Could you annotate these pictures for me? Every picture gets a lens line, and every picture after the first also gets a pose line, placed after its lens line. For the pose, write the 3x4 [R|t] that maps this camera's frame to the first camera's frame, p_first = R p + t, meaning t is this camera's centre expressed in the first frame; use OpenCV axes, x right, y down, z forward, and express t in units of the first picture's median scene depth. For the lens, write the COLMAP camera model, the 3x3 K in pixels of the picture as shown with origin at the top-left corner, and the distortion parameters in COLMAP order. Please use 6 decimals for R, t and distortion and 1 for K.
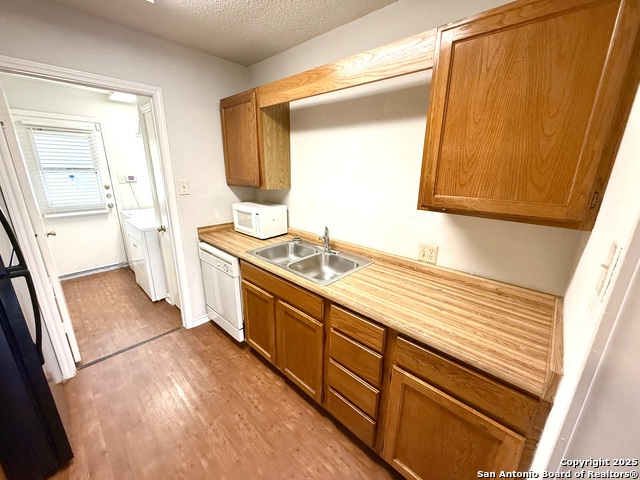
lens RADIAL K [[254.7, 0, 318.8], [0, 254.7, 239.9], [0, 0, 1]] dist [-0.000655, -0.000355]
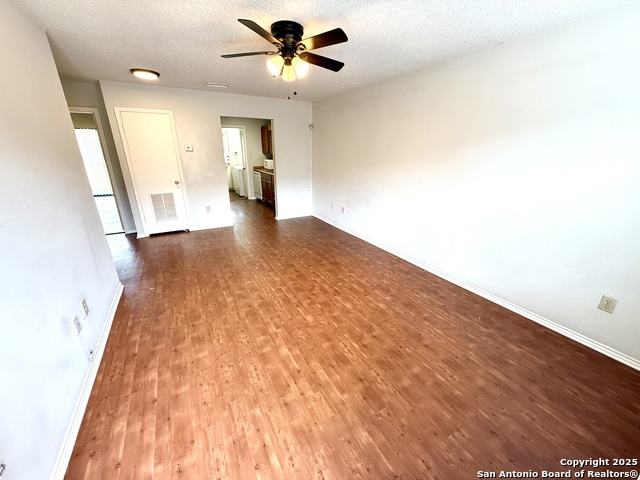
lens RADIAL K [[254.7, 0, 318.8], [0, 254.7, 239.9], [0, 0, 1]] dist [-0.000655, -0.000355]
pose [[0.951653, 0.098279, -0.291030, 1.553658], [-0.080059, 0.994047, 0.073896, 0.656813], [0.296560, -0.047024, 0.953856, -2.168658]]
